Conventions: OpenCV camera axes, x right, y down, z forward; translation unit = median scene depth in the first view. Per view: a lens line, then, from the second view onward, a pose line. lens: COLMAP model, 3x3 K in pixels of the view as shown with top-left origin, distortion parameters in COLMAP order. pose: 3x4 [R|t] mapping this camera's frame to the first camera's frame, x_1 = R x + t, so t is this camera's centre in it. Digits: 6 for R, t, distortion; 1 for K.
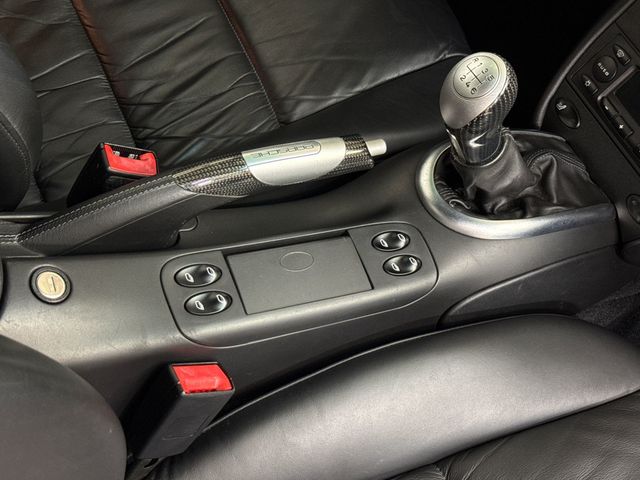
lens RADIAL K [[930.4, 0, 320.0], [0, 930.4, 240.0], [0, 0, 1]] dist [0.141967, -0.001346]
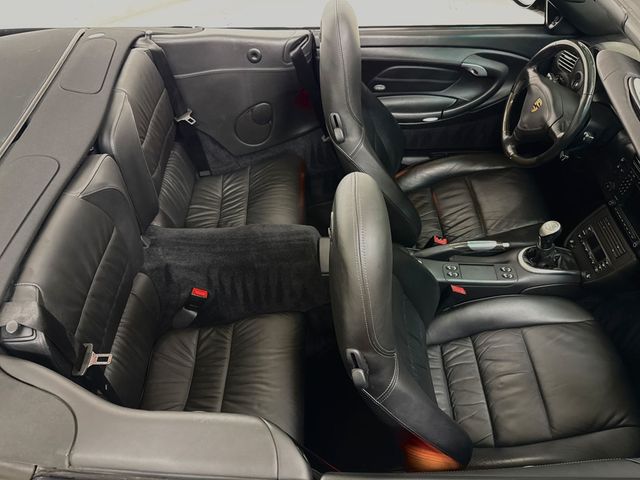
lens RADIAL K [[462.4, 0, 315.8], [0, 462.4, 241.9], [0, 0, 1]] dist [0.022384, -0.048809]
pose [[0.879810, 0.127592, -0.457882, 0.215287], [-0.171366, 0.983661, -0.055173, 0.112004], [0.443361, 0.127007, 0.887300, -0.905129]]
